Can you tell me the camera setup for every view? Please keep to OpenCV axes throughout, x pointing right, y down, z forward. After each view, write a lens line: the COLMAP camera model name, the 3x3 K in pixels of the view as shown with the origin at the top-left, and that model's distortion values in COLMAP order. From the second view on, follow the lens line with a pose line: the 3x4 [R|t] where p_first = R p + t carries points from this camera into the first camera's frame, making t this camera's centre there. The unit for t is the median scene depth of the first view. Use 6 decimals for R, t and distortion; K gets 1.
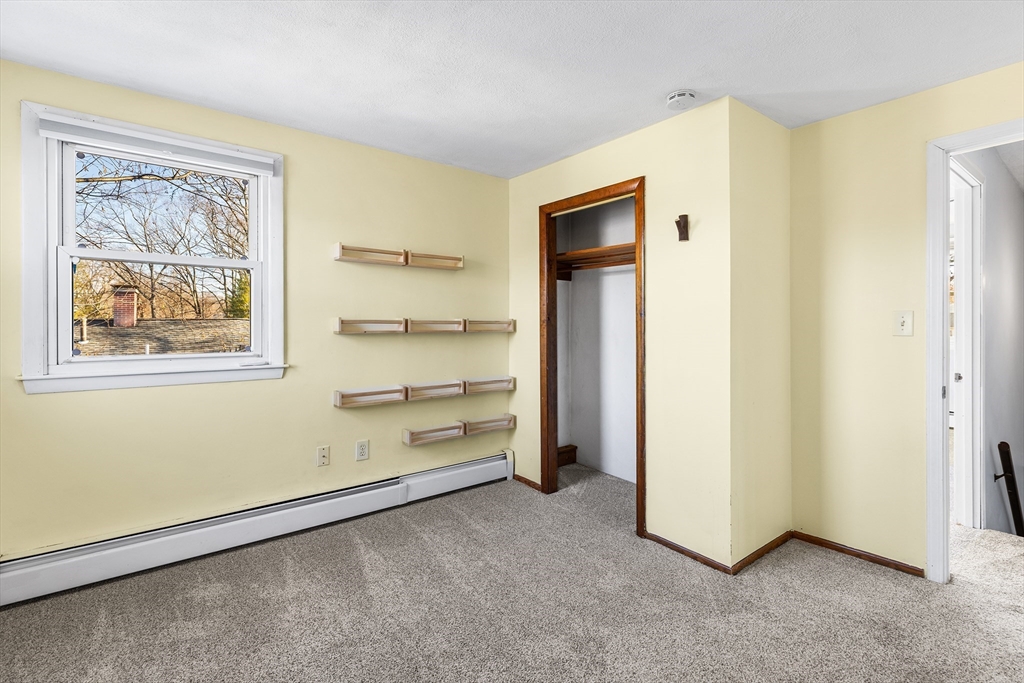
lens RADIAL K [[467.9, 0, 513.0], [0, 467.9, 330.9], [0, 0, 1]] dist [0.004298, -0.000211]
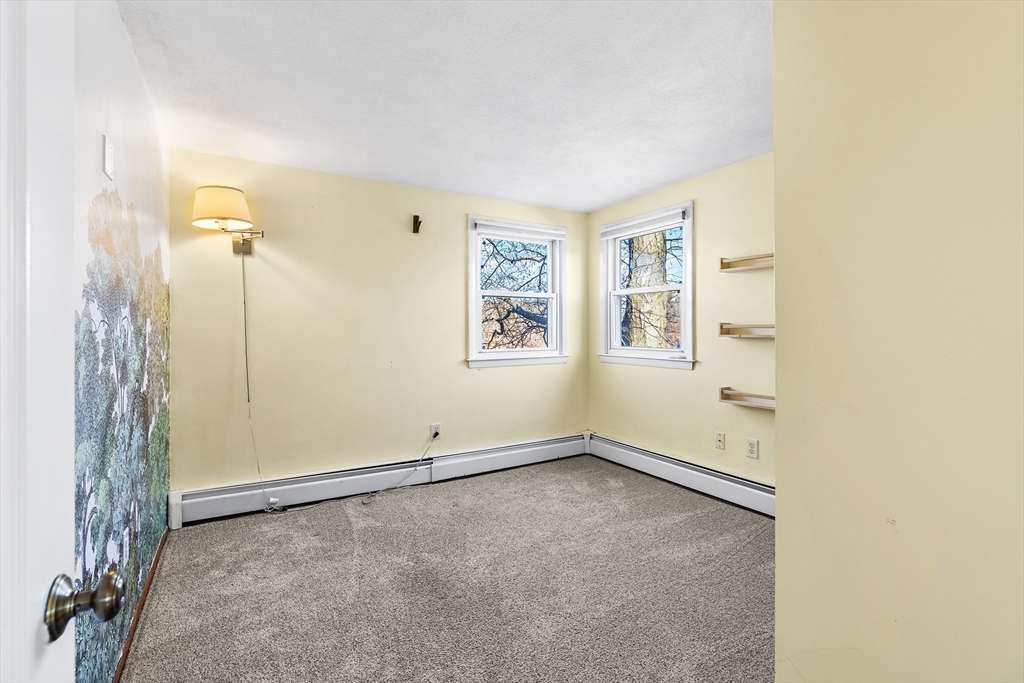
lens RADIAL K [[467.9, 0, 515.4], [0, 467.9, 335.6], [0, 0, 1]] dist [0.004298, -0.000211]
pose [[-0.120101, 0.011718, -0.992693, 0.920359], [-0.011096, 0.999852, 0.013145, -0.007996], [0.992700, 0.012594, -0.119953, 0.696704]]
